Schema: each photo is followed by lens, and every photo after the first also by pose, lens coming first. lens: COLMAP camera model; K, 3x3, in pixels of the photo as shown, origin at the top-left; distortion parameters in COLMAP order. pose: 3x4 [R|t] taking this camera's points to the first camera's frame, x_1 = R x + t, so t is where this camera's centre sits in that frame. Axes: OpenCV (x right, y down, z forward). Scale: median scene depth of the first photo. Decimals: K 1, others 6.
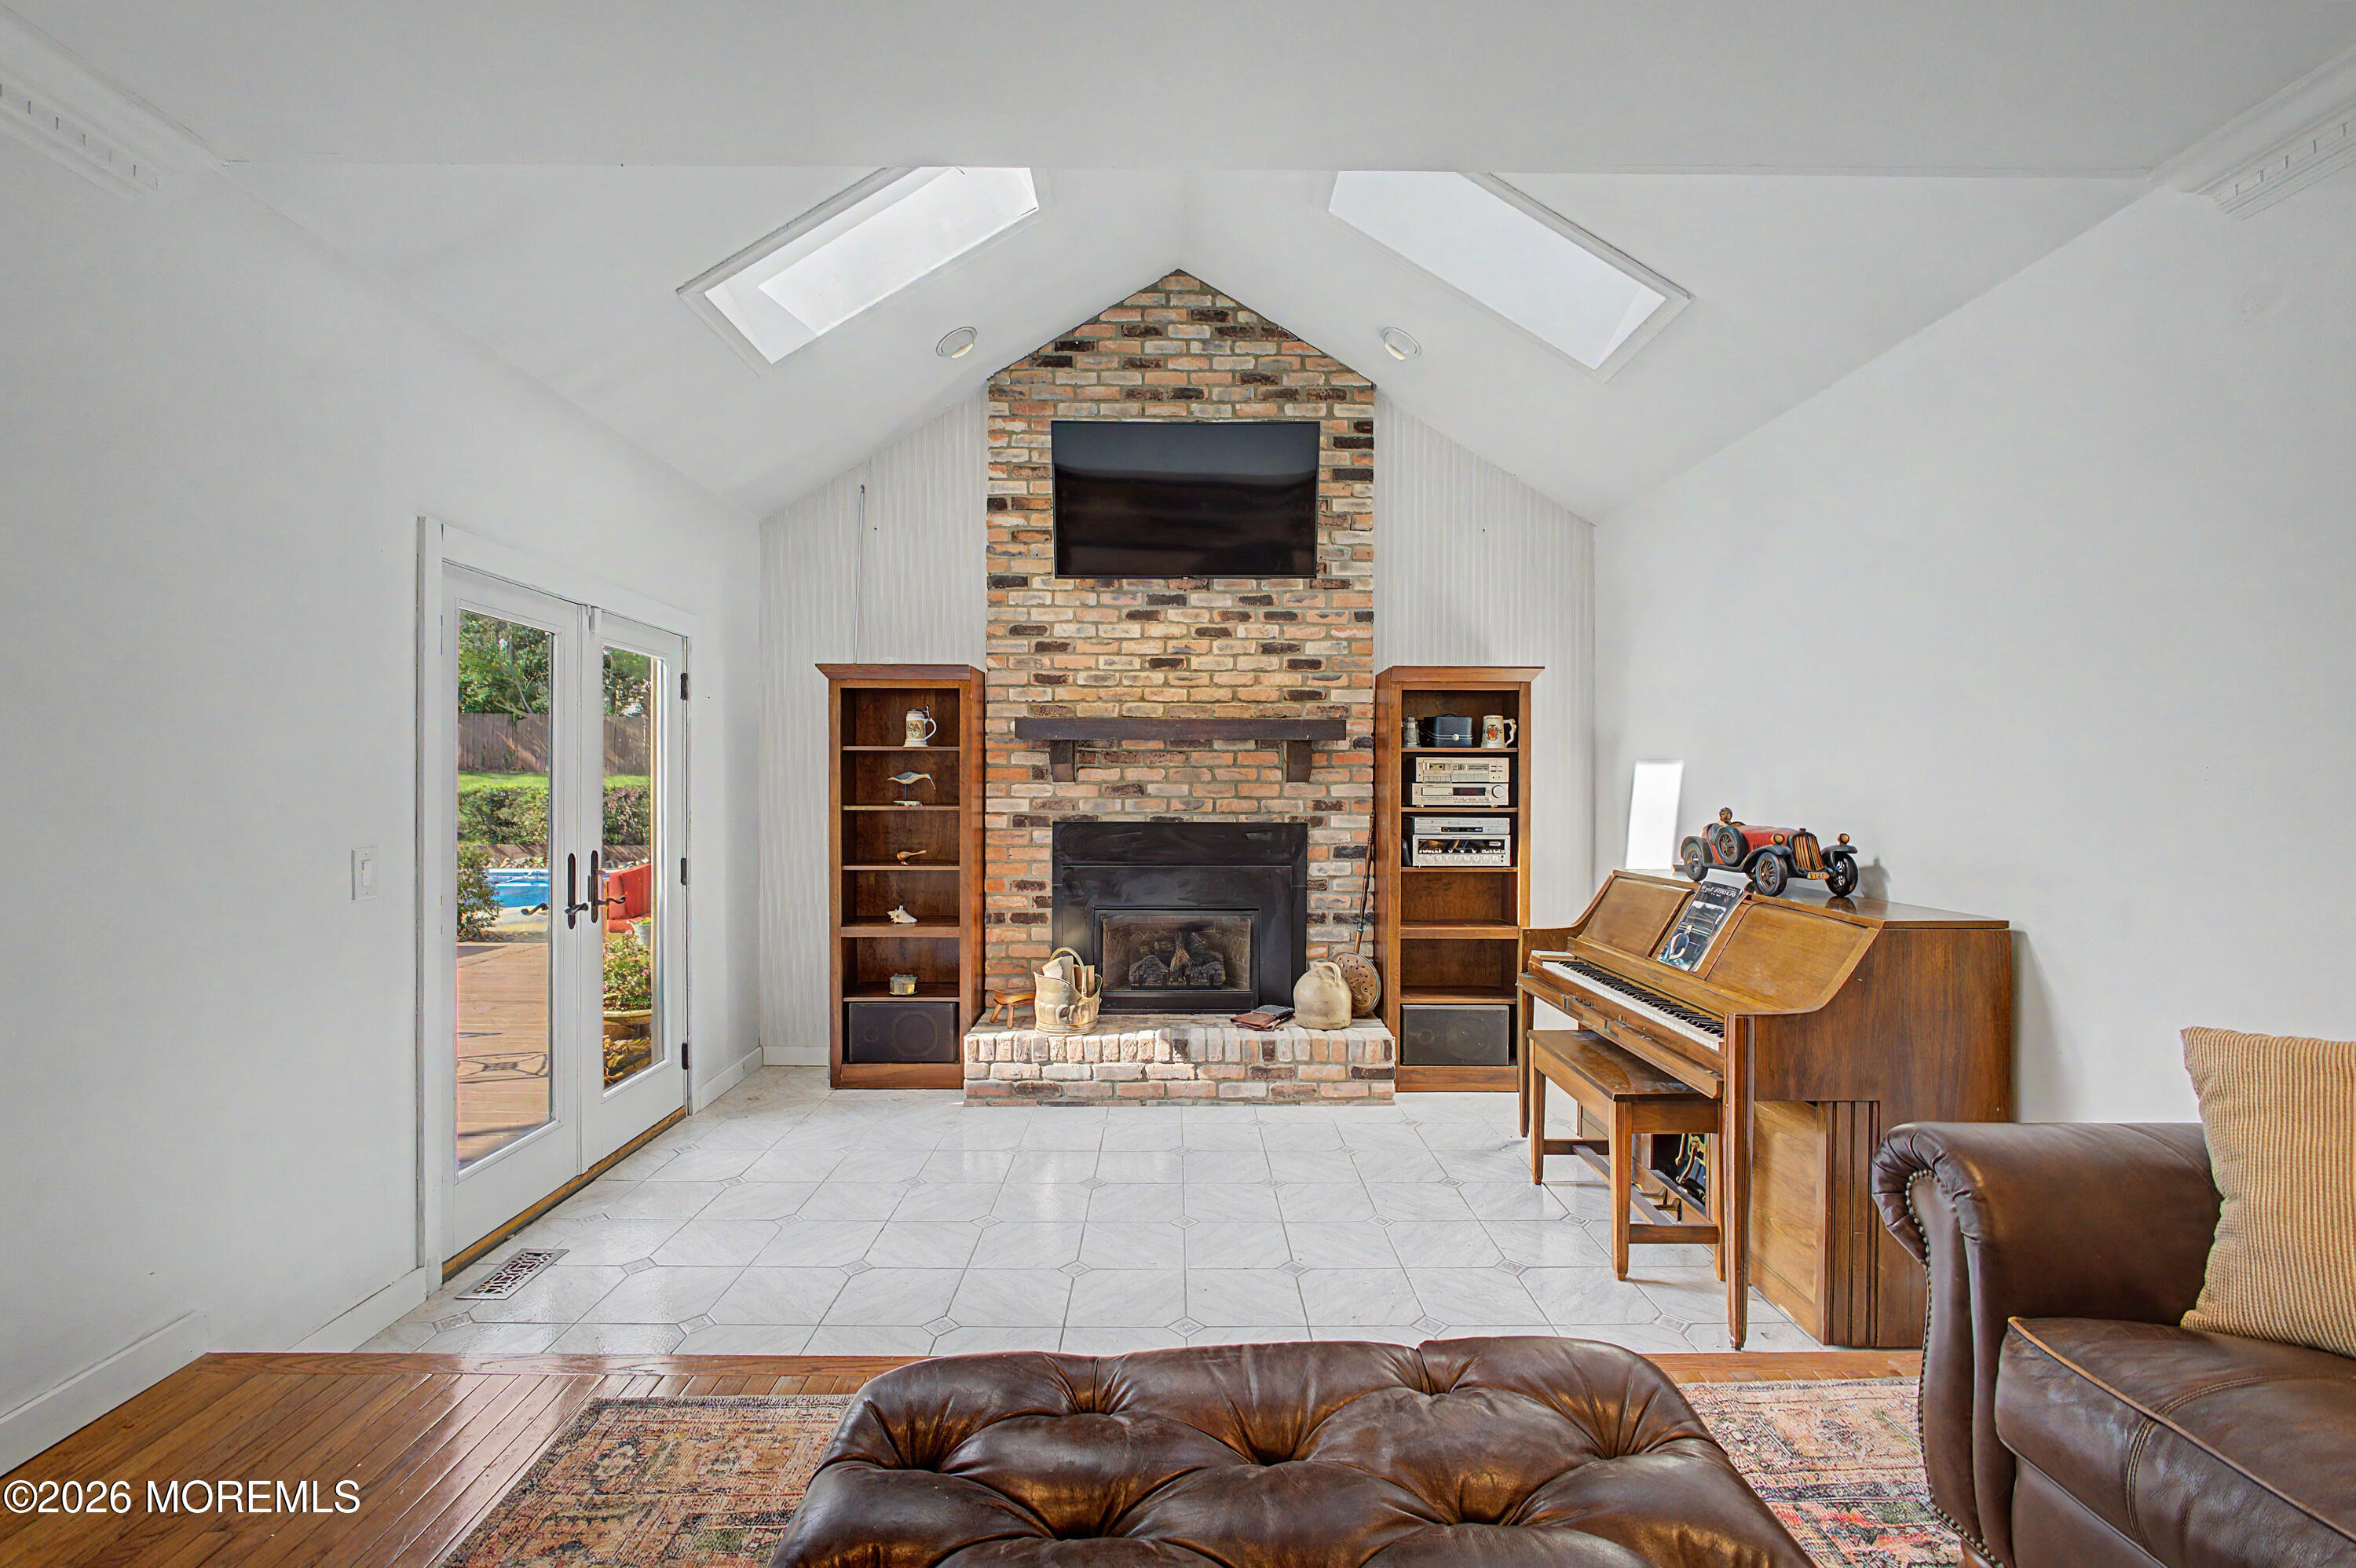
lens RADIAL K [[1038.7, 0, 1157.3], [0, 1038.7, 787.4], [0, 0, 1]] dist [-0.009857, 0.001339]
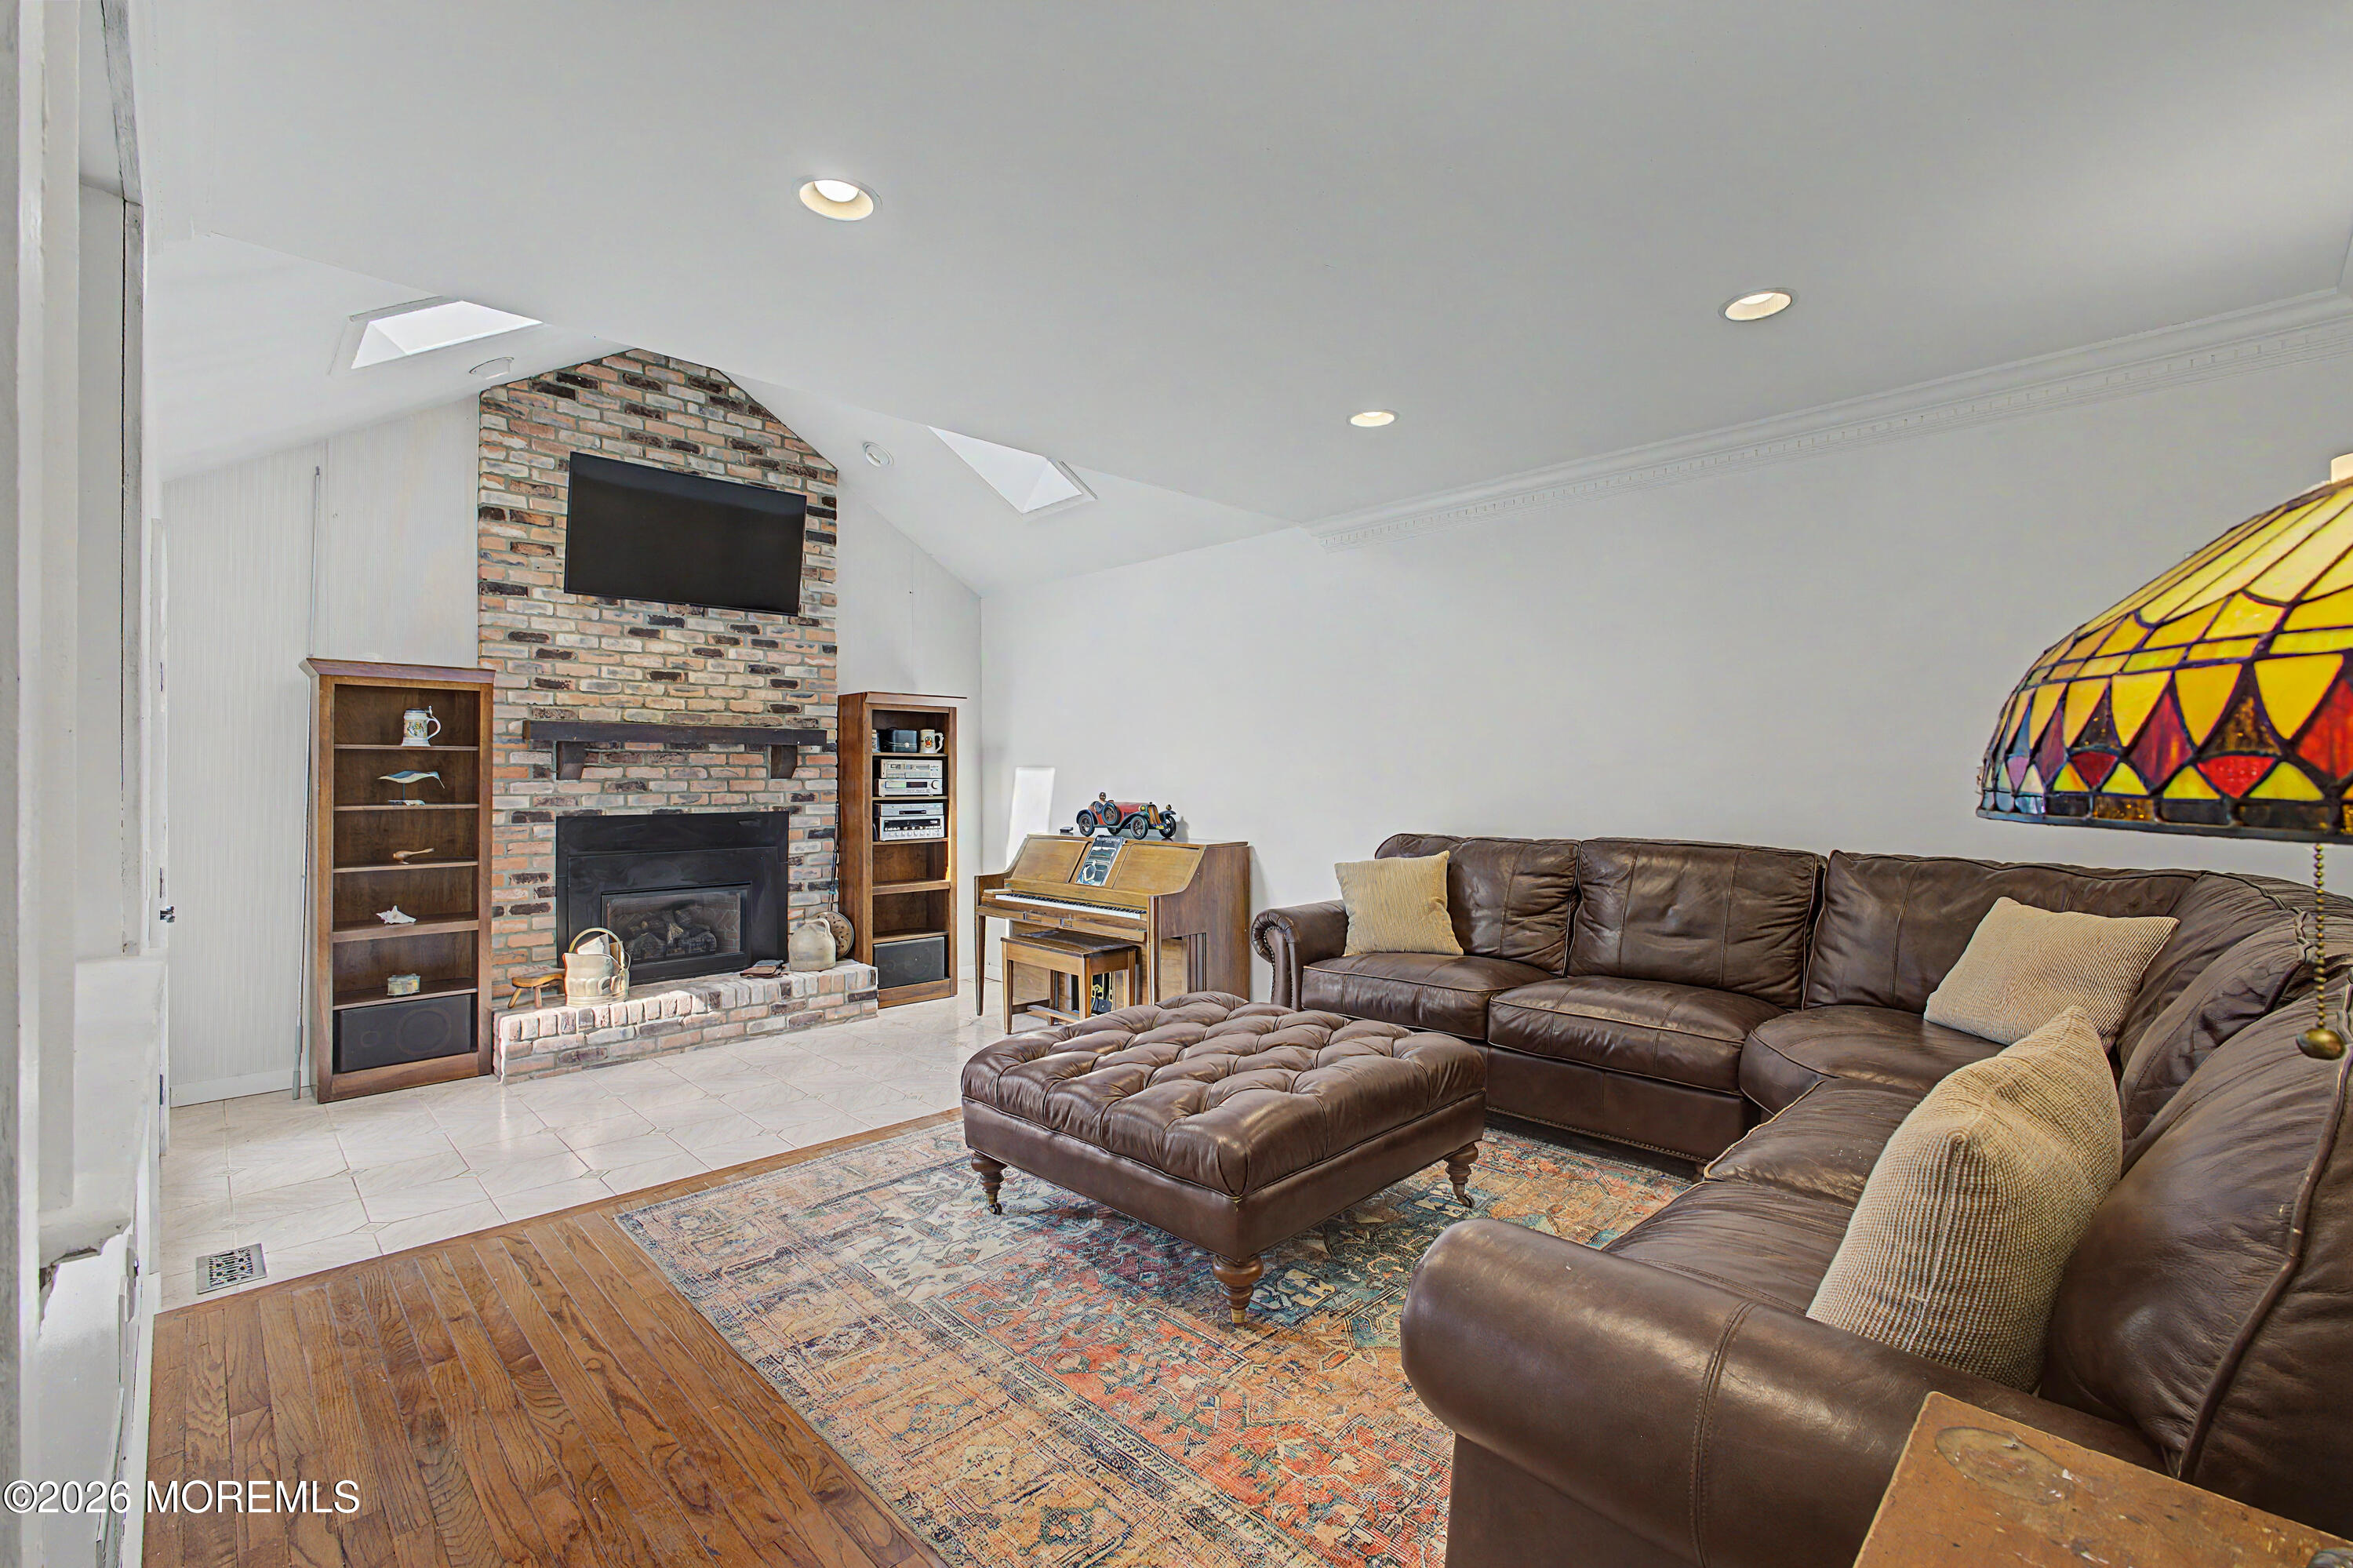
lens RADIAL K [[1037.5, 0, 1187.3], [0, 1037.5, 775.5], [0, 0, 1]] dist [-0.009857, 0.001339]
pose [[0.715799, -0.003871, 0.698296, -0.392748], [0.008969, 0.999953, -0.003651, -0.000171], [-0.698249, 0.008876, 0.715800, -0.231764]]
